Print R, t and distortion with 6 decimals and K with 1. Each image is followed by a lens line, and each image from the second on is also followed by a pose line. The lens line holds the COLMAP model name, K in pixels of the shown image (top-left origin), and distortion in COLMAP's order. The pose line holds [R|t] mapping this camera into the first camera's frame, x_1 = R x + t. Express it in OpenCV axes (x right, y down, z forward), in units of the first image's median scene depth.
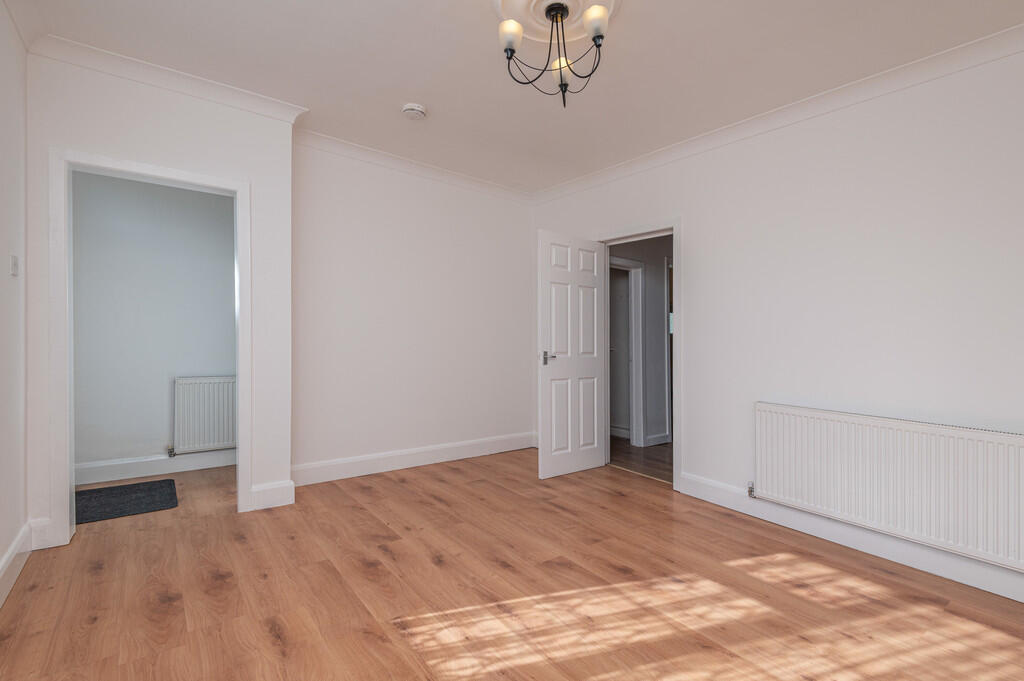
lens RADIAL K [[465.4, 0, 510.2], [0, 465.4, 327.2], [0, 0, 1]] dist [0.003387, 0.000289]
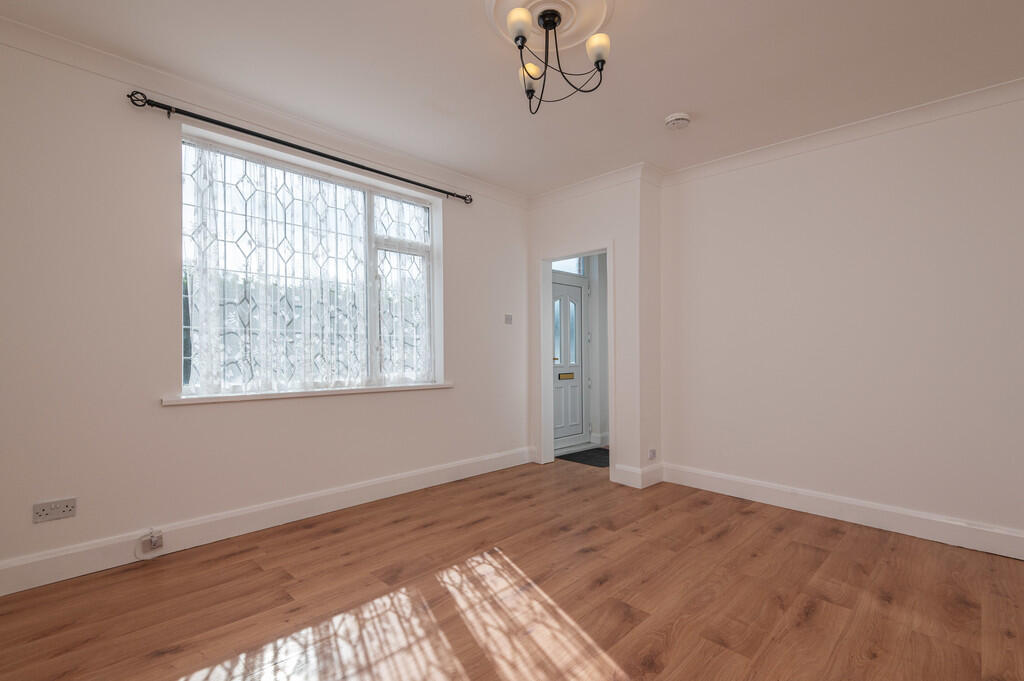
lens RADIAL K [[474.8, 0, 512.0], [0, 474.8, 340.5], [0, 0, 1]] dist [-0.000823, -0.000355]
pose [[0.144569, -0.029507, -0.989055, 1.090220], [0.004906, 0.999564, -0.029103, 0.056337], [0.989483, -0.000645, 0.144651, 0.796496]]
